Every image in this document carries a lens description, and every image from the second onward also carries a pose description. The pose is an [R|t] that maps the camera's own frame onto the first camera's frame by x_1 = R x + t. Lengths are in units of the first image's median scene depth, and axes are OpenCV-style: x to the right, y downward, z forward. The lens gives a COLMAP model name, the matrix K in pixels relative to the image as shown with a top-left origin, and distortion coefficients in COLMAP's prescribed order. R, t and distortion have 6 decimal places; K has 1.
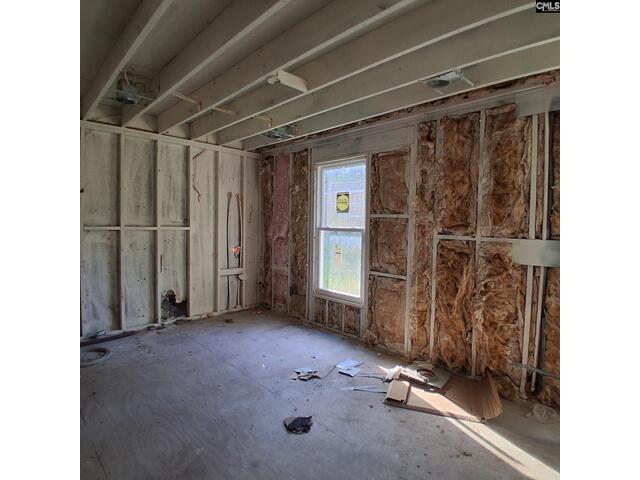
lens RADIAL K [[320.8, 0, 334.3], [0, 320.8, 235.8], [0, 0, 1]] dist [-0.013586, -0.021017]
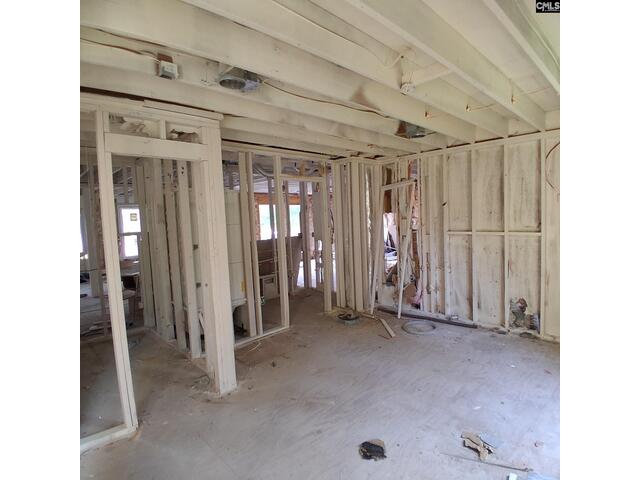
lens RADIAL K [[320.8, 0, 328.6], [0, 320.8, 234.4], [0, 0, 1]] dist [-0.013586, -0.021017]
pose [[-0.019068, 0.044787, -0.998815, 0.464194], [0.001630, 0.998996, 0.044764, -0.068243], [0.999817, -0.000775, -0.019122, 0.478374]]
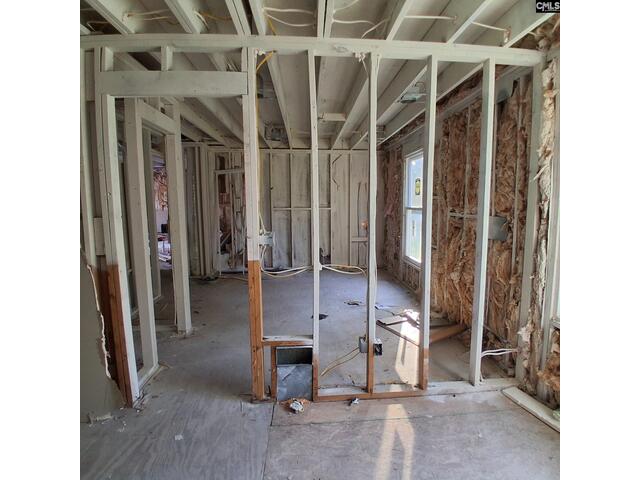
lens RADIAL K [[320.8, 0, 332.0], [0, 320.8, 234.8], [0, 0, 1]] dist [-0.013586, -0.021017]
pose [[0.757770, 0.045794, -0.650913, 0.602355], [-0.007194, 0.998060, 0.061842, 0.007803], [0.652482, -0.042179, 0.756630, -0.169736]]
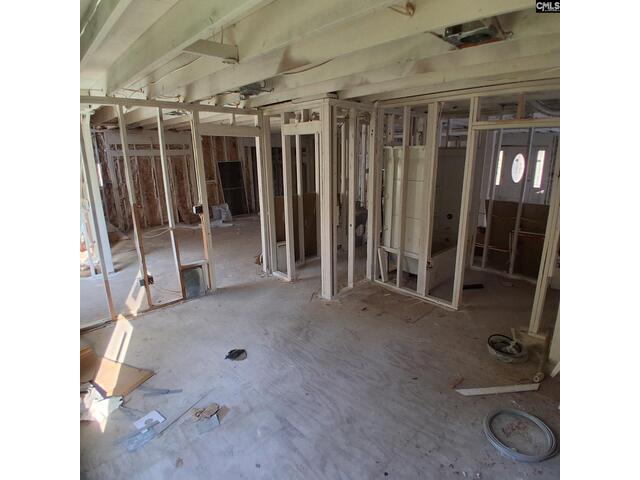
lens RADIAL K [[320.8, 0, 334.6], [0, 320.8, 239.8], [0, 0, 1]] dist [-0.013586, -0.021017]
pose [[-0.999666, -0.019080, 0.017447, -0.303666], [-0.013112, 0.955742, 0.293913, -0.167684], [-0.022283, 0.293586, -0.955673, 1.188249]]
